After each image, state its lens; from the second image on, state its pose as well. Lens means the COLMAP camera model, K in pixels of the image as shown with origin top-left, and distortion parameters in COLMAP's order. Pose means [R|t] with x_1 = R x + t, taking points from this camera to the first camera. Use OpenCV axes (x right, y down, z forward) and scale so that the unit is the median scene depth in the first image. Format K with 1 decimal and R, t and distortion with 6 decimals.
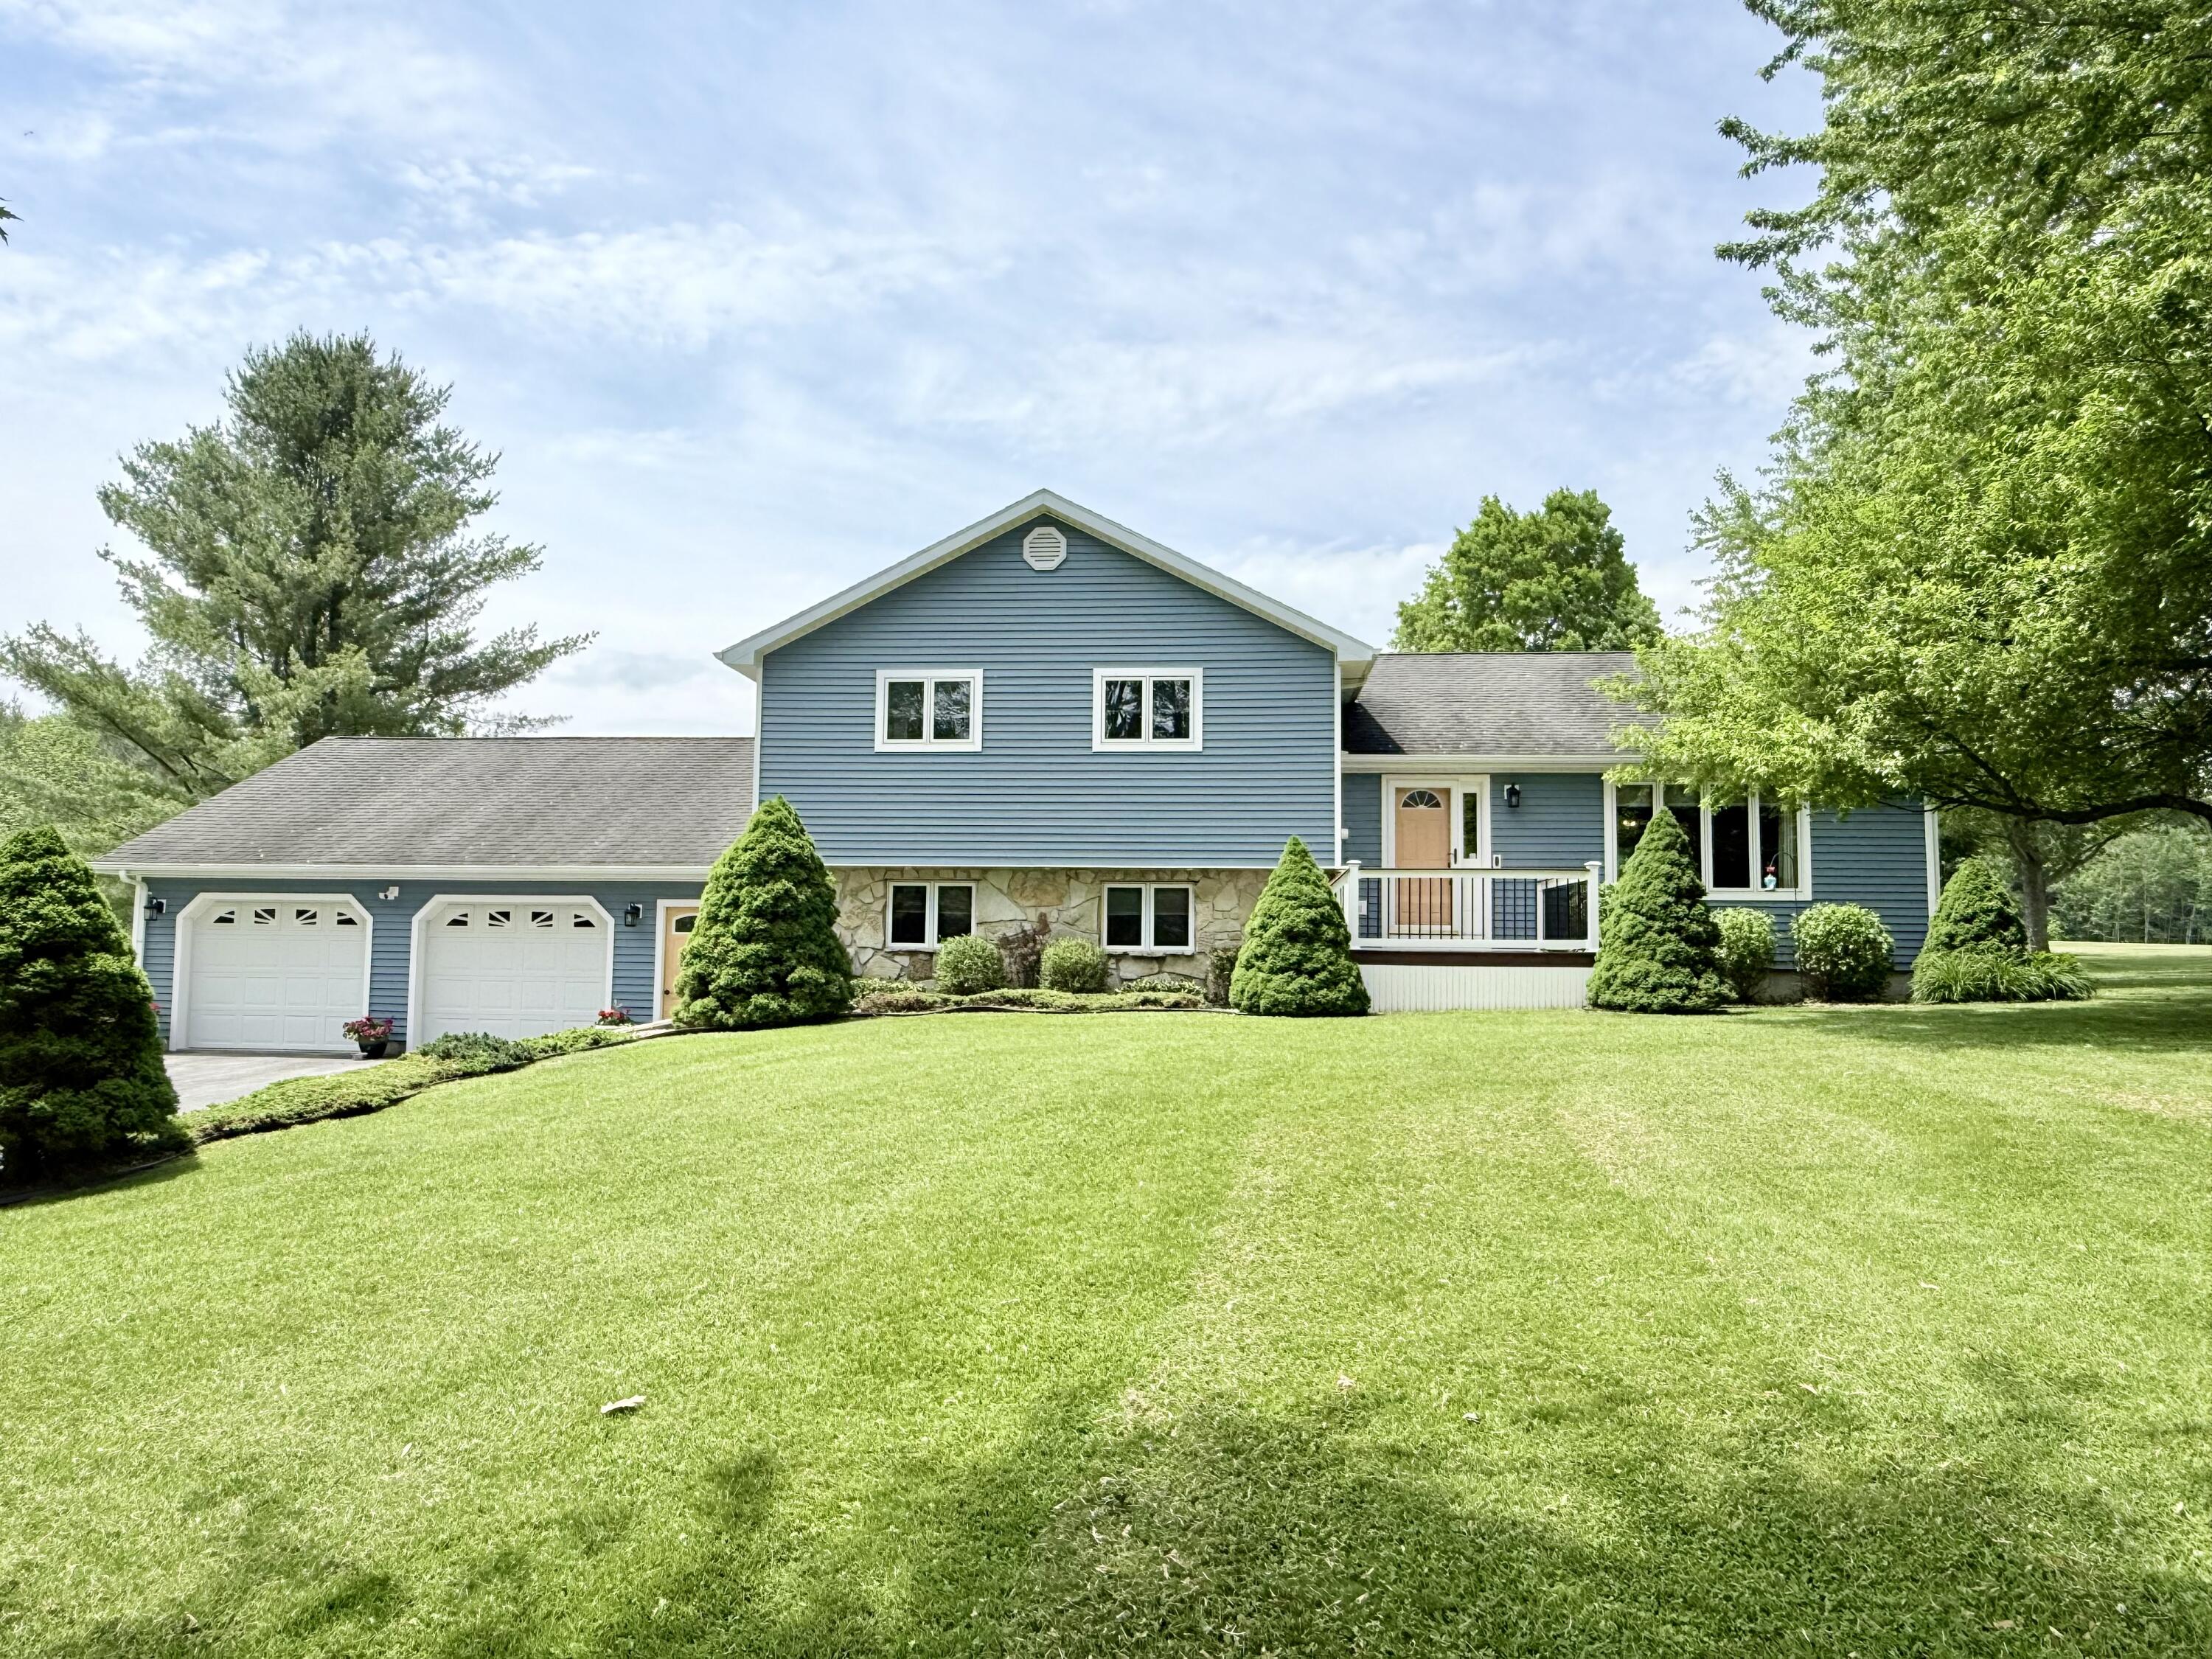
lens RADIAL K [[1476.5, 0, 1106.0], [0, 1476.5, 829.5], [0, 0, 1]] dist [-0.006939, -0.007305]
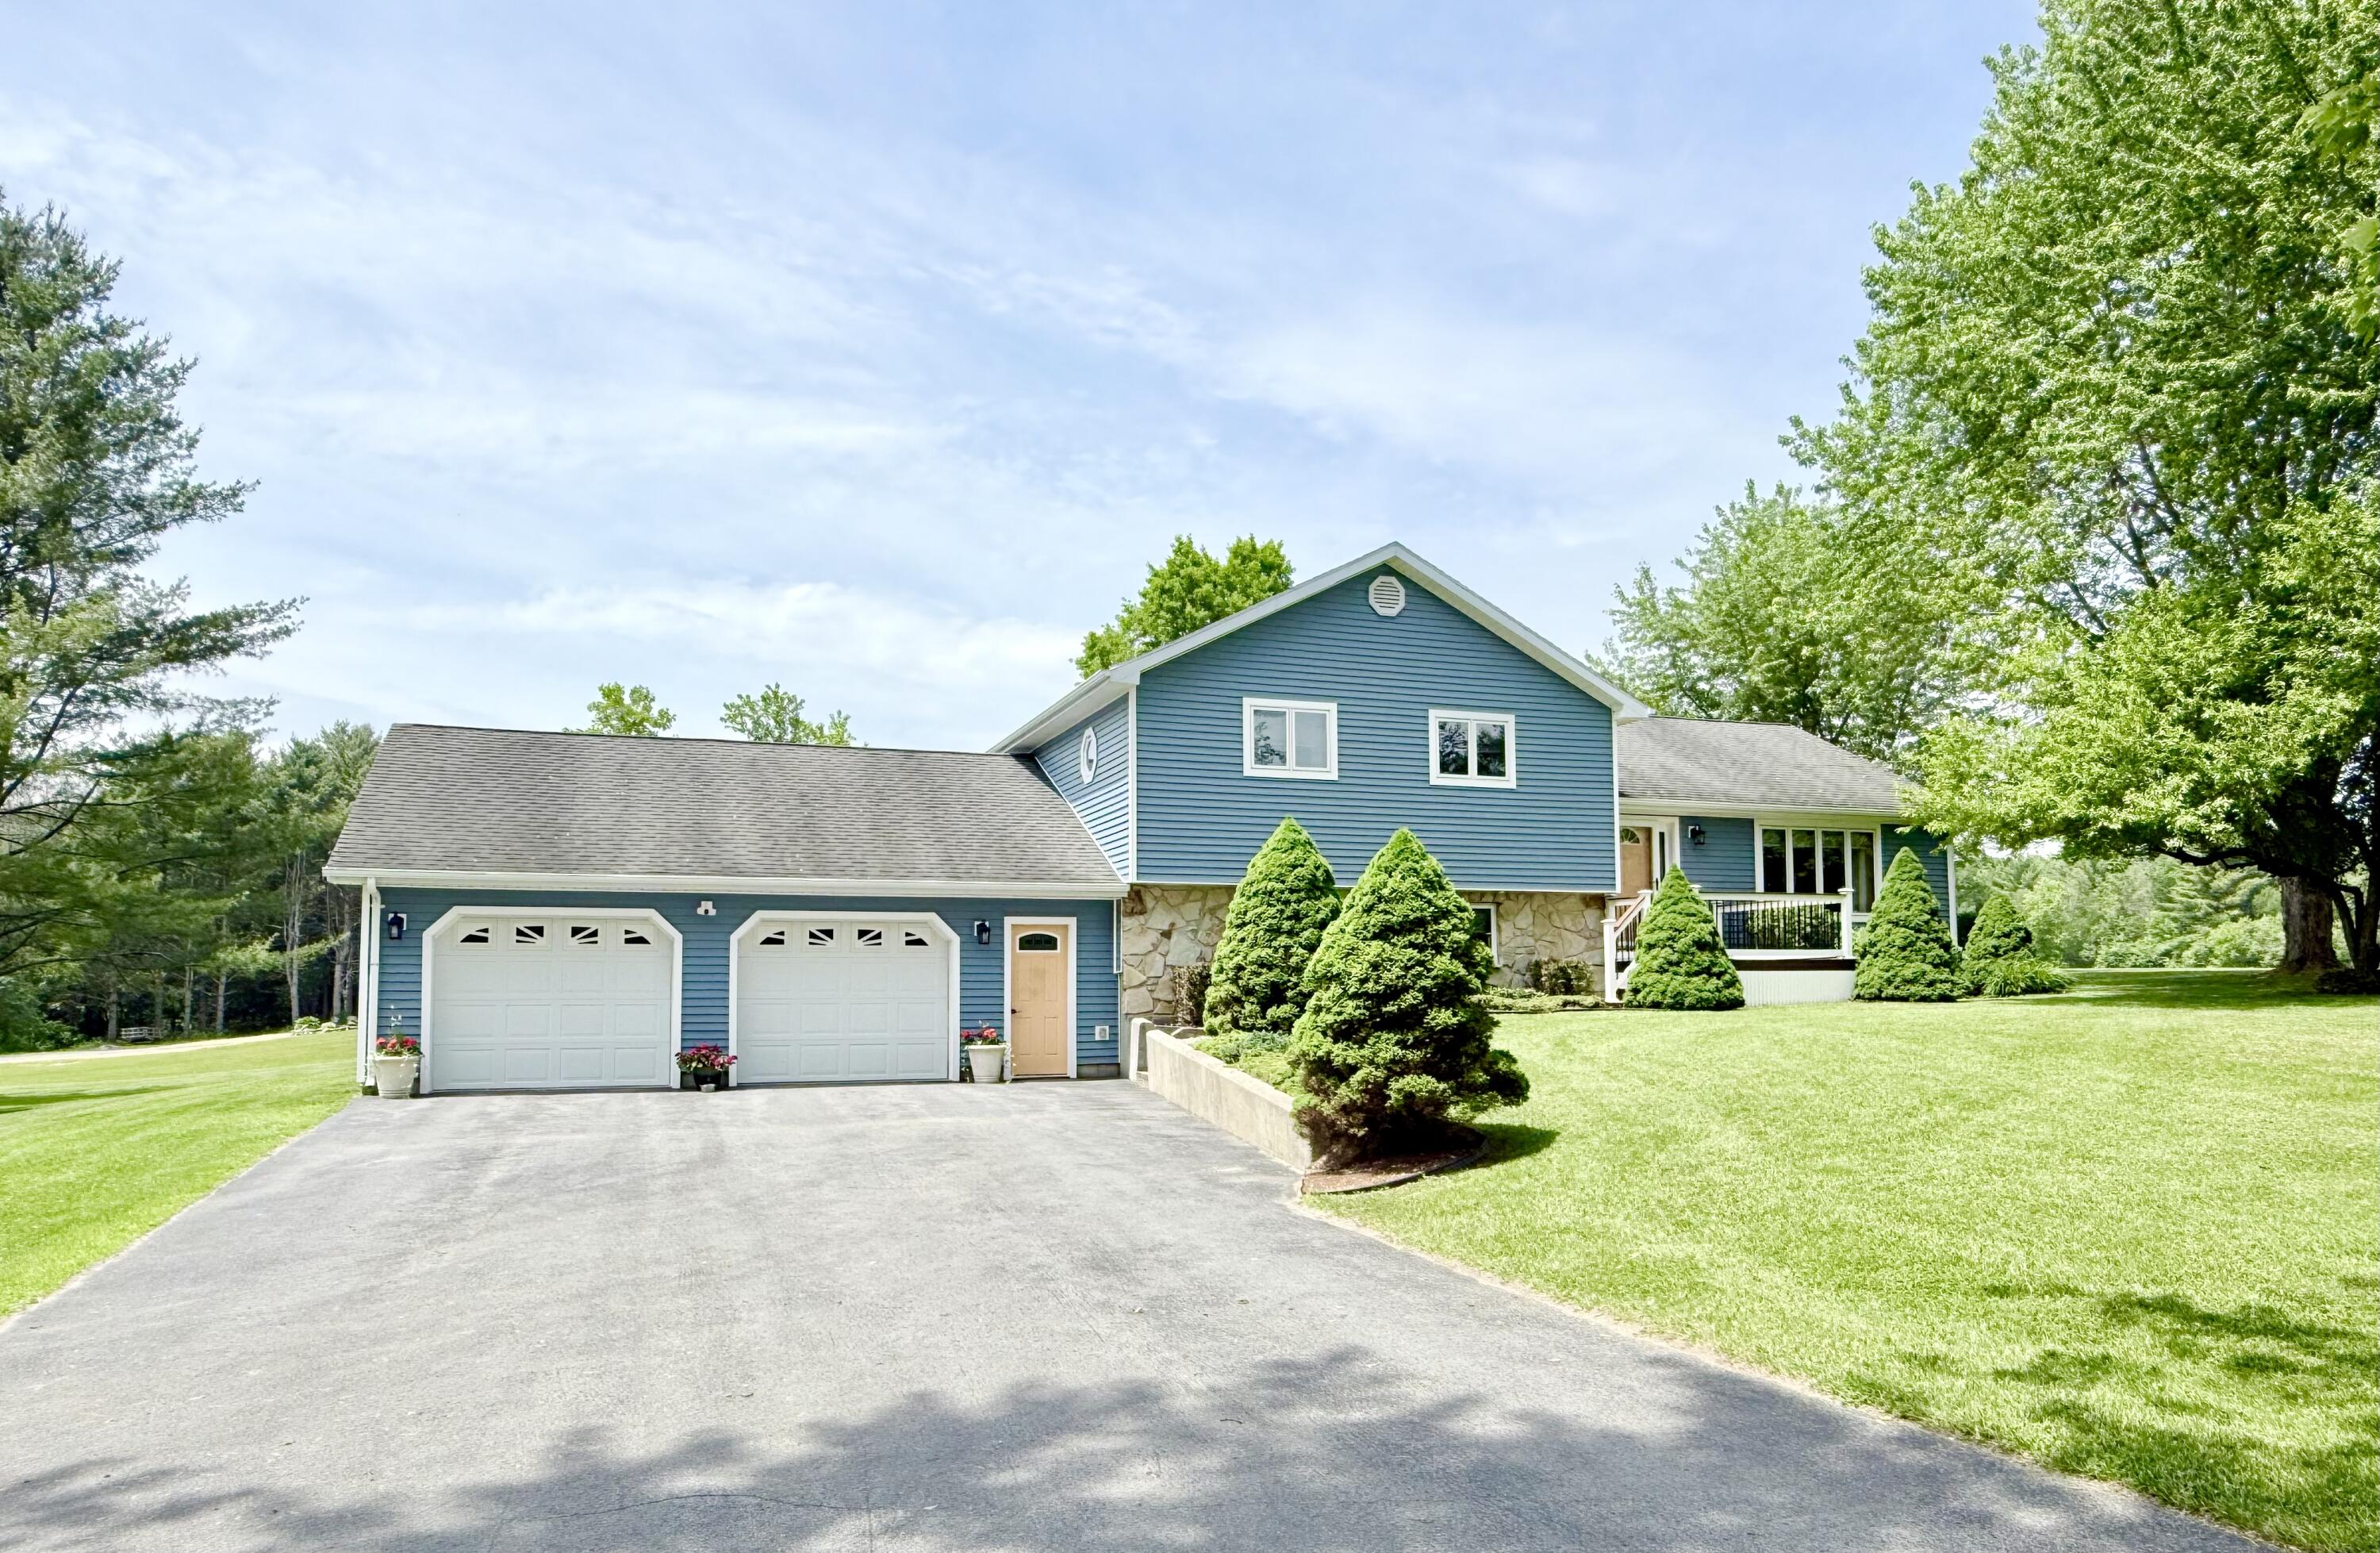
lens RADIAL K [[1610.7, 0, 1190.1], [0, 1610.7, 901.9], [0, 0, 1]] dist [-0.012897, -0.002222]
pose [[0.900710, 0.009951, 0.434307, -0.686903], [-0.019701, 0.999645, 0.017954, 0.016827], [-0.433974, -0.024728, 0.900586, -0.012233]]
